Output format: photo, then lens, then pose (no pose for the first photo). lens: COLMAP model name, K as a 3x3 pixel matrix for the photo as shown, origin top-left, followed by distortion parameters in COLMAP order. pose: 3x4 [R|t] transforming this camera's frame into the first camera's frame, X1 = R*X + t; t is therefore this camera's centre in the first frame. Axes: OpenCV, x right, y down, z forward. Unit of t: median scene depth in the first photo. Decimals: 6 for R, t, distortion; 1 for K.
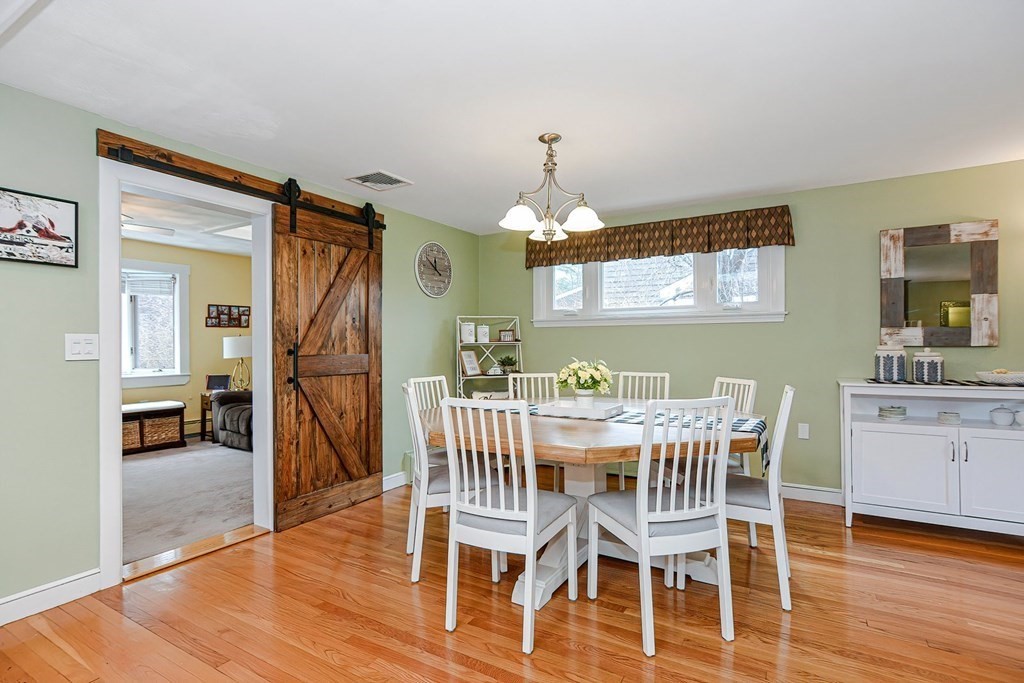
lens RADIAL K [[504.2, 0, 507.9], [0, 504.2, 339.3], [0, 0, 1]] dist [-0.011506, 0.006188]
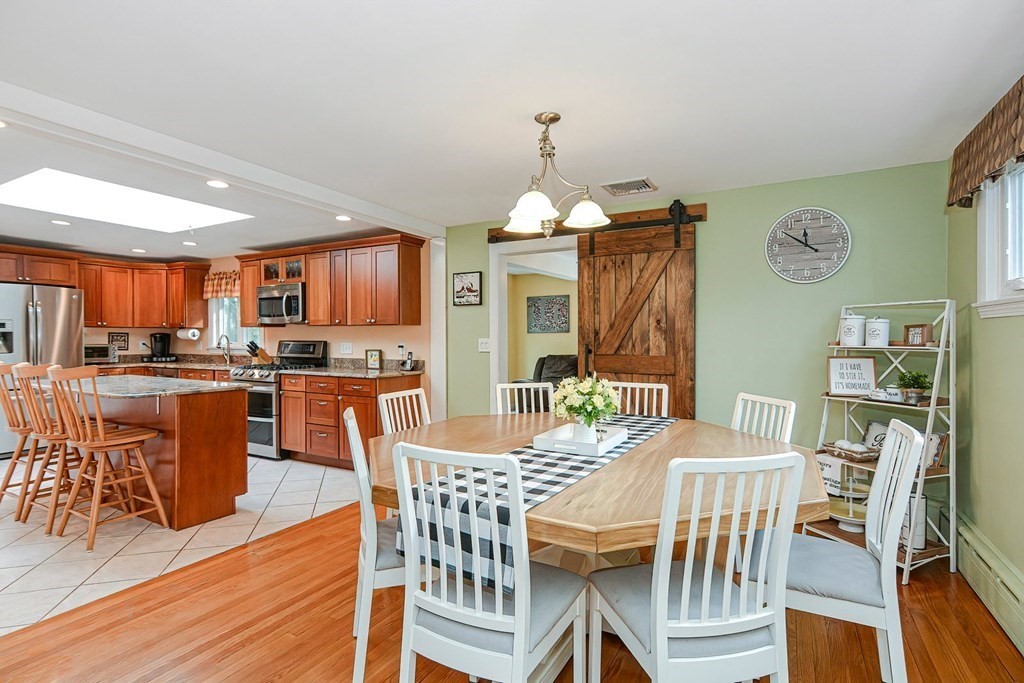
lens RADIAL K [[504.2, 0, 515.4], [0, 504.2, 335.1], [0, 0, 1]] dist [-0.011506, 0.006188]
pose [[0.036740, 0.003449, -0.999319, 0.751551], [0.014232, 0.999891, 0.003974, -0.020996], [0.999224, -0.014368, 0.036686, 0.720847]]
